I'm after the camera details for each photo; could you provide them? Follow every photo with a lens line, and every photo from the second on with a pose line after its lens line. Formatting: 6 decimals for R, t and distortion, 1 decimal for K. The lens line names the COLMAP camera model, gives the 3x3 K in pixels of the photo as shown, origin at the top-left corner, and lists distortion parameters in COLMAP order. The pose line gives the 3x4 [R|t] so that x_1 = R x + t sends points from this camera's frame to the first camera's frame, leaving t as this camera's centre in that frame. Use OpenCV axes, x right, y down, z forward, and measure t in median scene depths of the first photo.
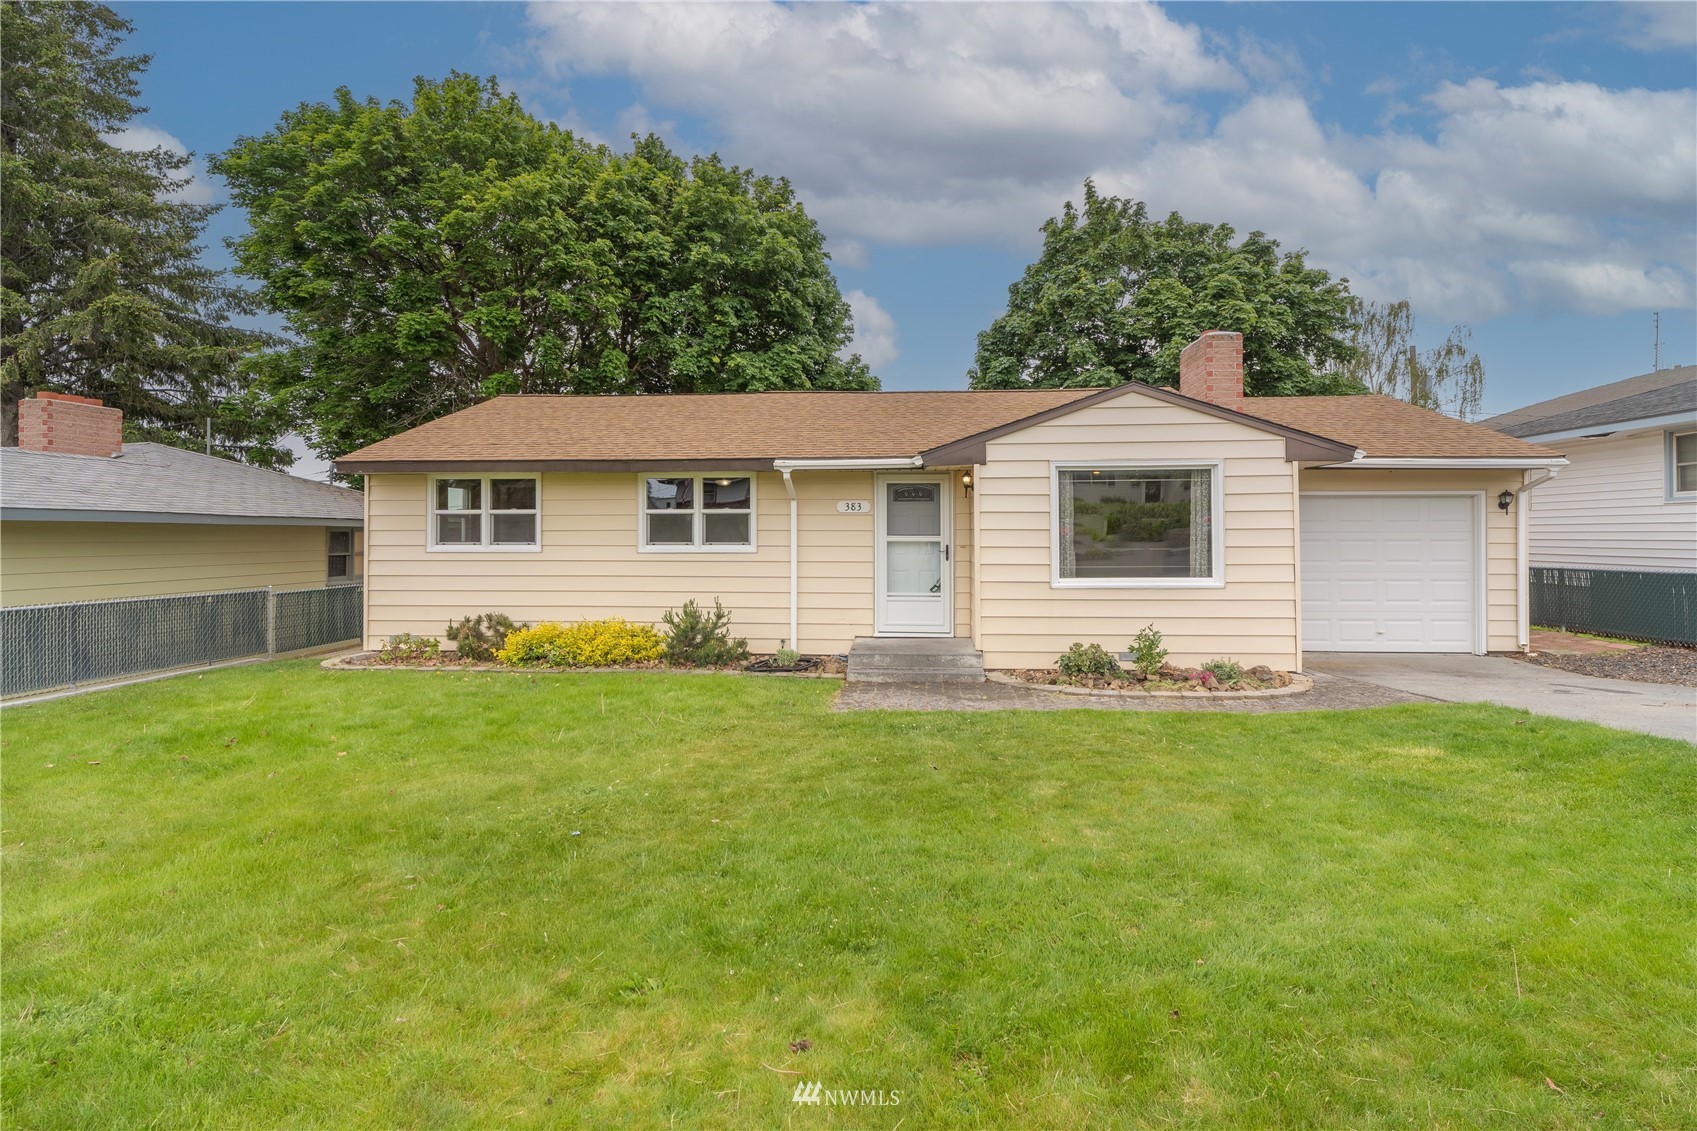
lens RADIAL K [[884.6, 0, 845.9], [0, 884.6, 526.7], [0, 0, 1]] dist [0.002502, 0.000122]
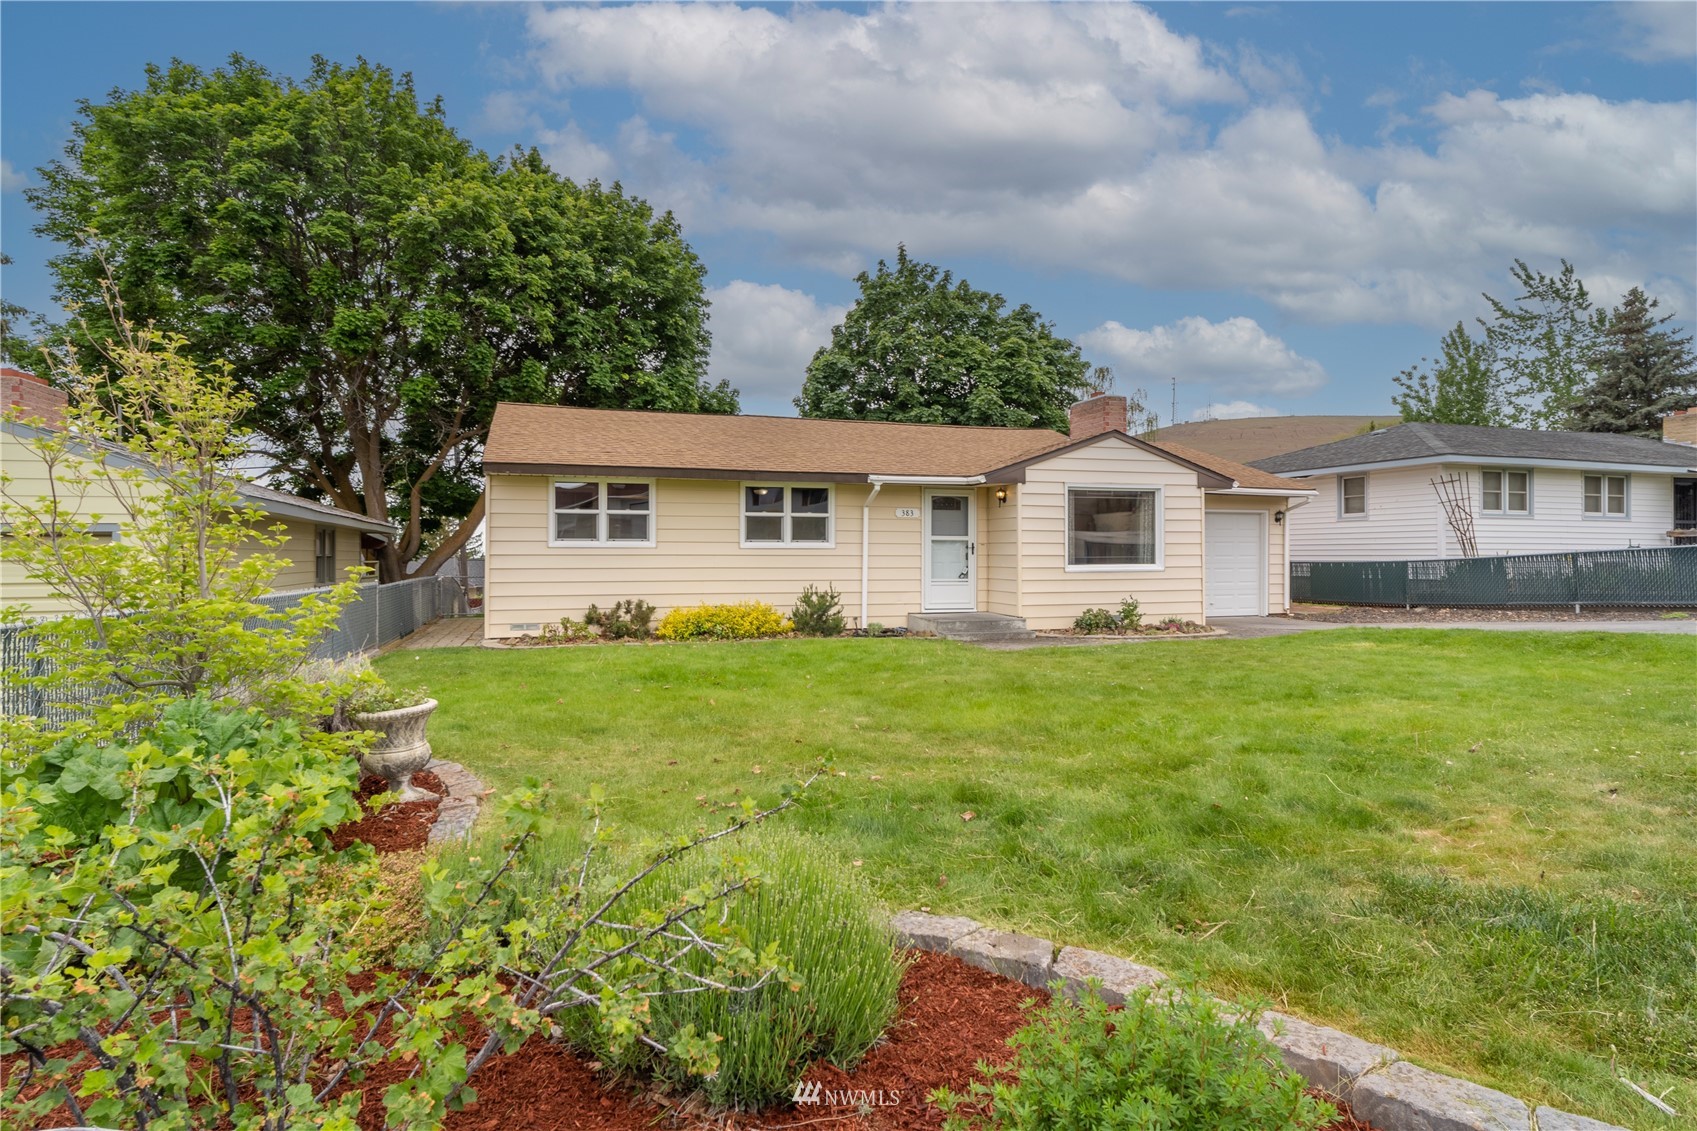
lens RADIAL K [[885.4, 0, 842.2], [0, 885.4, 561.4], [0, 0, 1]] dist [-0.000450, -0.000009]
pose [[0.928912, -0.001881, 0.370297, -0.550565], [-0.004307, 0.999865, 0.015884, 0.027555], [-0.370277, -0.016350, 0.928778, -0.166970]]
